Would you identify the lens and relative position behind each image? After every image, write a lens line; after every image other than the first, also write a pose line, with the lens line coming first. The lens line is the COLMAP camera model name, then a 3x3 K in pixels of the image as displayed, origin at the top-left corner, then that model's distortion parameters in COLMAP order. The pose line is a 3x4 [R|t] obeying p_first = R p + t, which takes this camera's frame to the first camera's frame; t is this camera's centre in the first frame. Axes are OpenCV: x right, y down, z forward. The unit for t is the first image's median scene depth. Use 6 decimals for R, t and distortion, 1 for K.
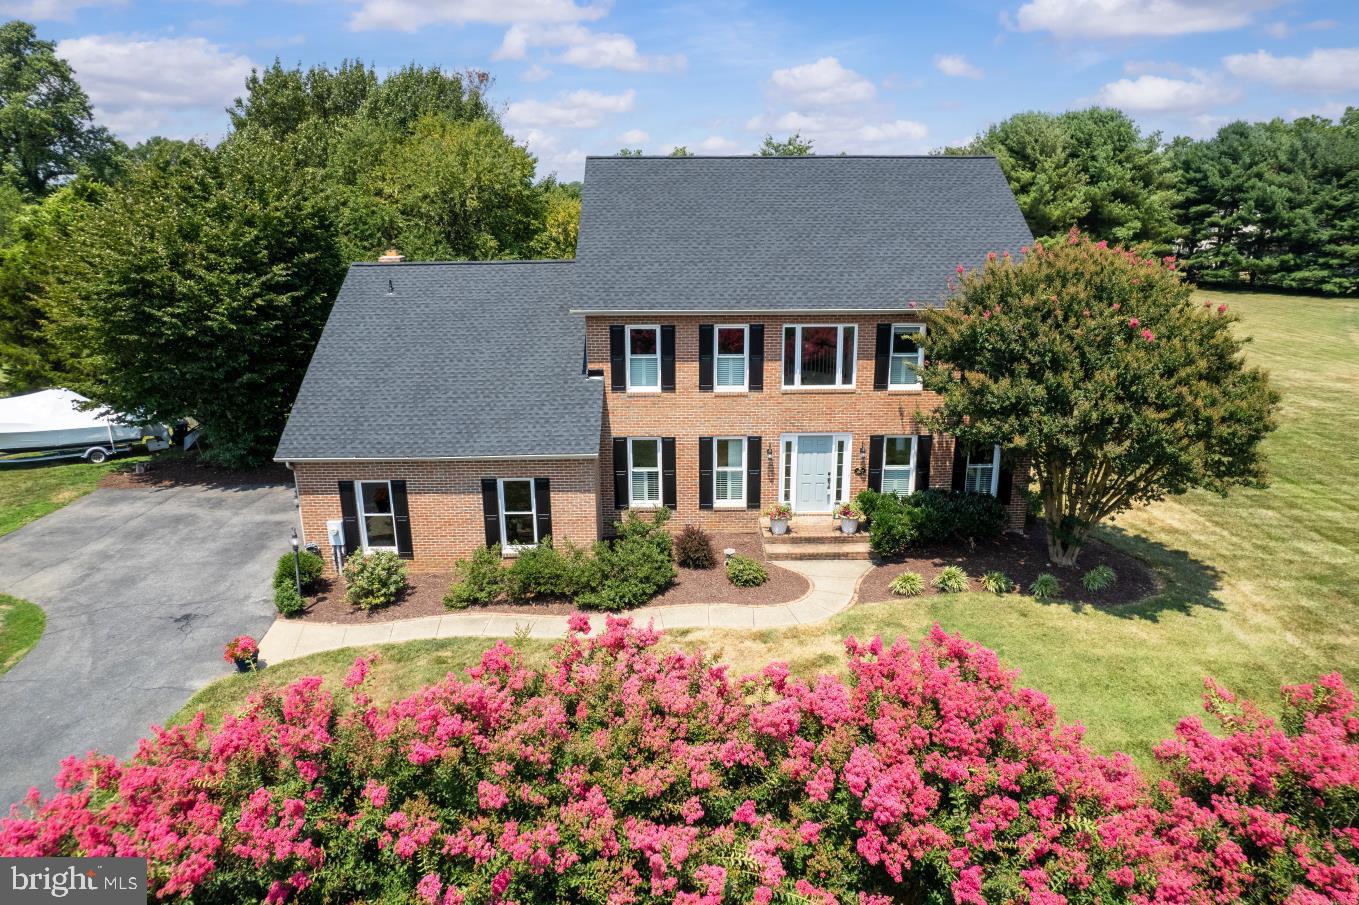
lens RADIAL K [[884.4, 0, 679.5], [0, 884.4, 452.5], [0, 0, 1]] dist [-0.076567, 0.062792]
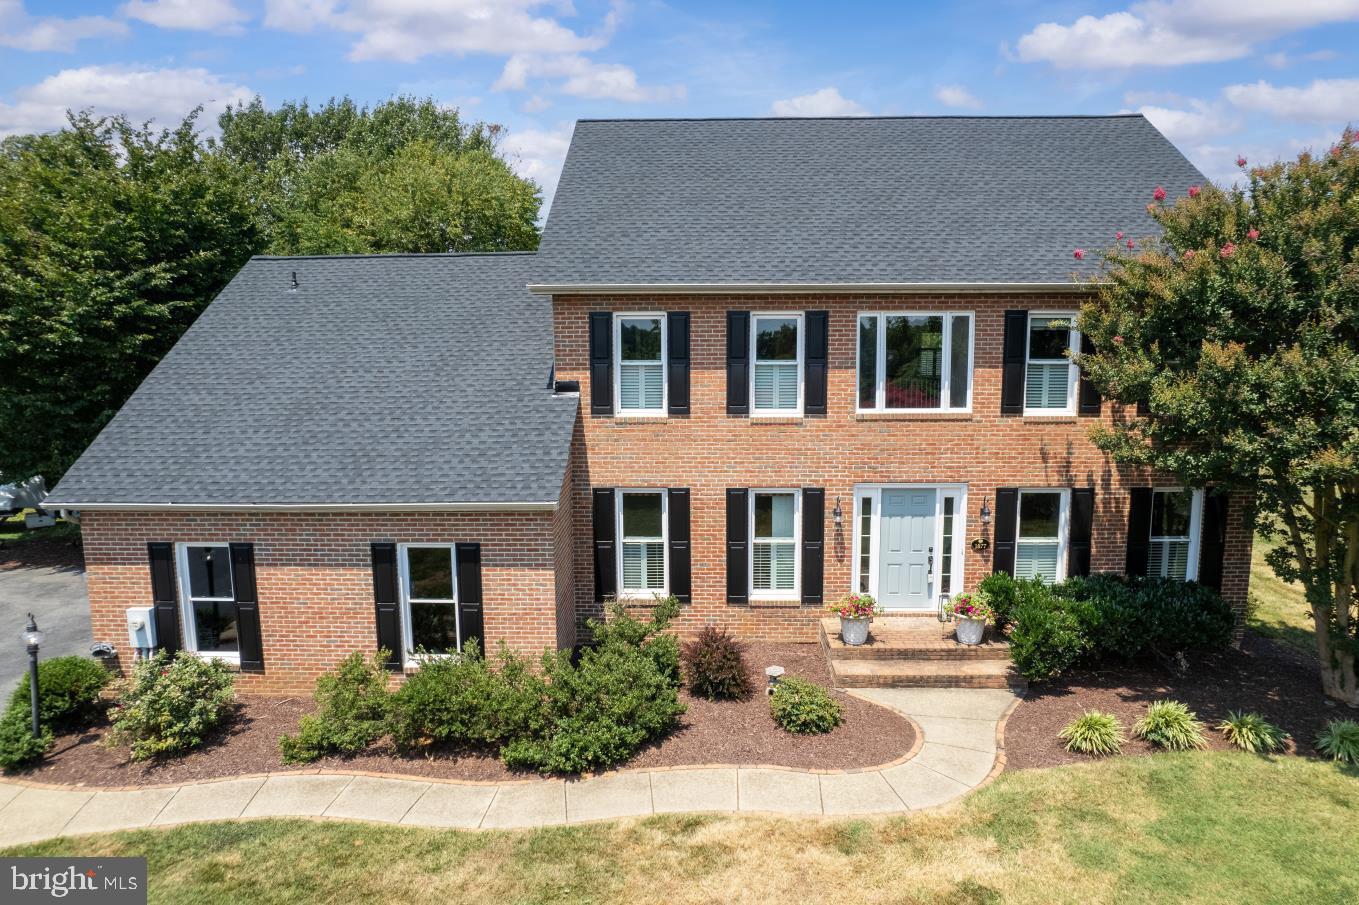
lens RADIAL K [[884.4, 0, 679.5], [0, 884.4, 452.5], [0, 0, 1]] dist [-0.076567, 0.062792]
pose [[0.999020, 0.006921, -0.043711, 0.016358], [-0.012871, 0.990440, -0.137344, 0.046215], [0.042342, 0.137772, 0.989559, 0.372674]]
